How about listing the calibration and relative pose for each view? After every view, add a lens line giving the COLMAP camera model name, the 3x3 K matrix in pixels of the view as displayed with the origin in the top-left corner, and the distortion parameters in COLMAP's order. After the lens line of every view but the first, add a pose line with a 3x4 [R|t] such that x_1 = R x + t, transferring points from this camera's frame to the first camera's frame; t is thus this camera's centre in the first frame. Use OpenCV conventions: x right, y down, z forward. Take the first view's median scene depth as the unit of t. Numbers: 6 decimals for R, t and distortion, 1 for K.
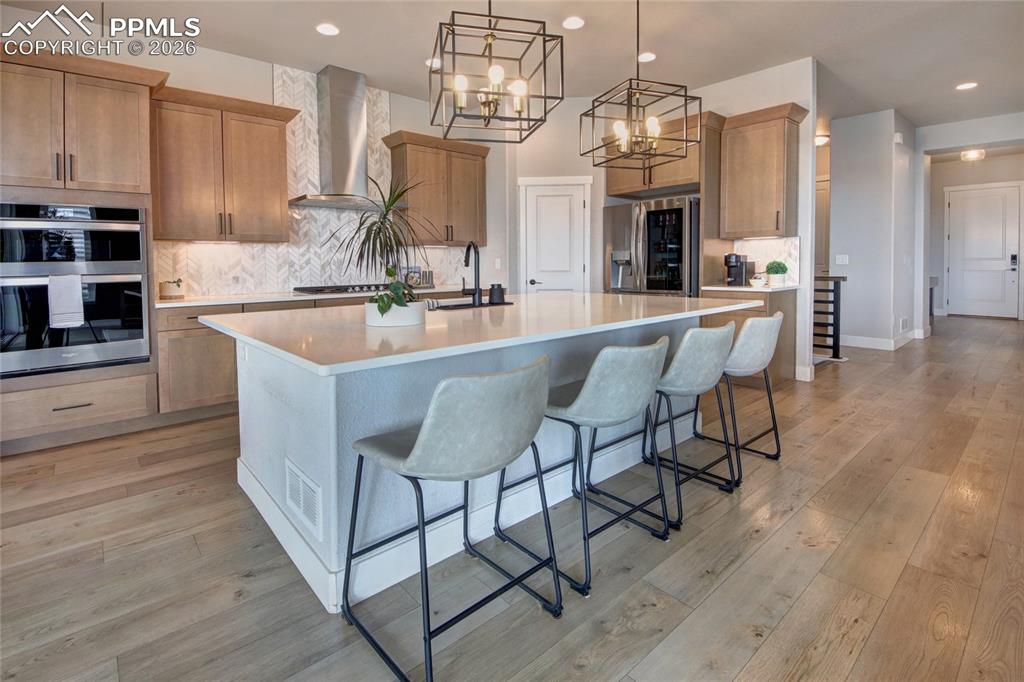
lens RADIAL K [[478.4, 0, 529.0], [0, 478.4, 279.4], [0, 0, 1]] dist [0.041543, -0.000087]
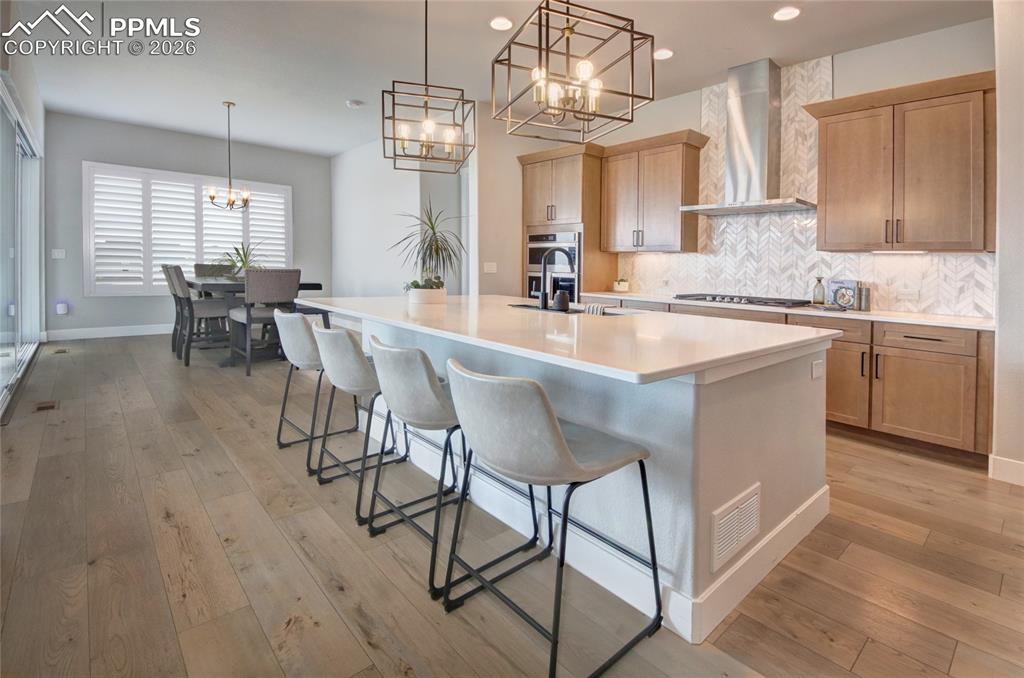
lens RADIAL K [[475.8, 0, 472.8], [0, 475.8, 253.6], [0, 0, 1]] dist [0.000463, -0.008191]
pose [[-0.041784, -0.016186, -0.998996, 0.565683], [-0.065424, 0.997767, -0.013430, -0.024191], [0.996982, 0.064798, -0.042750, 0.539939]]
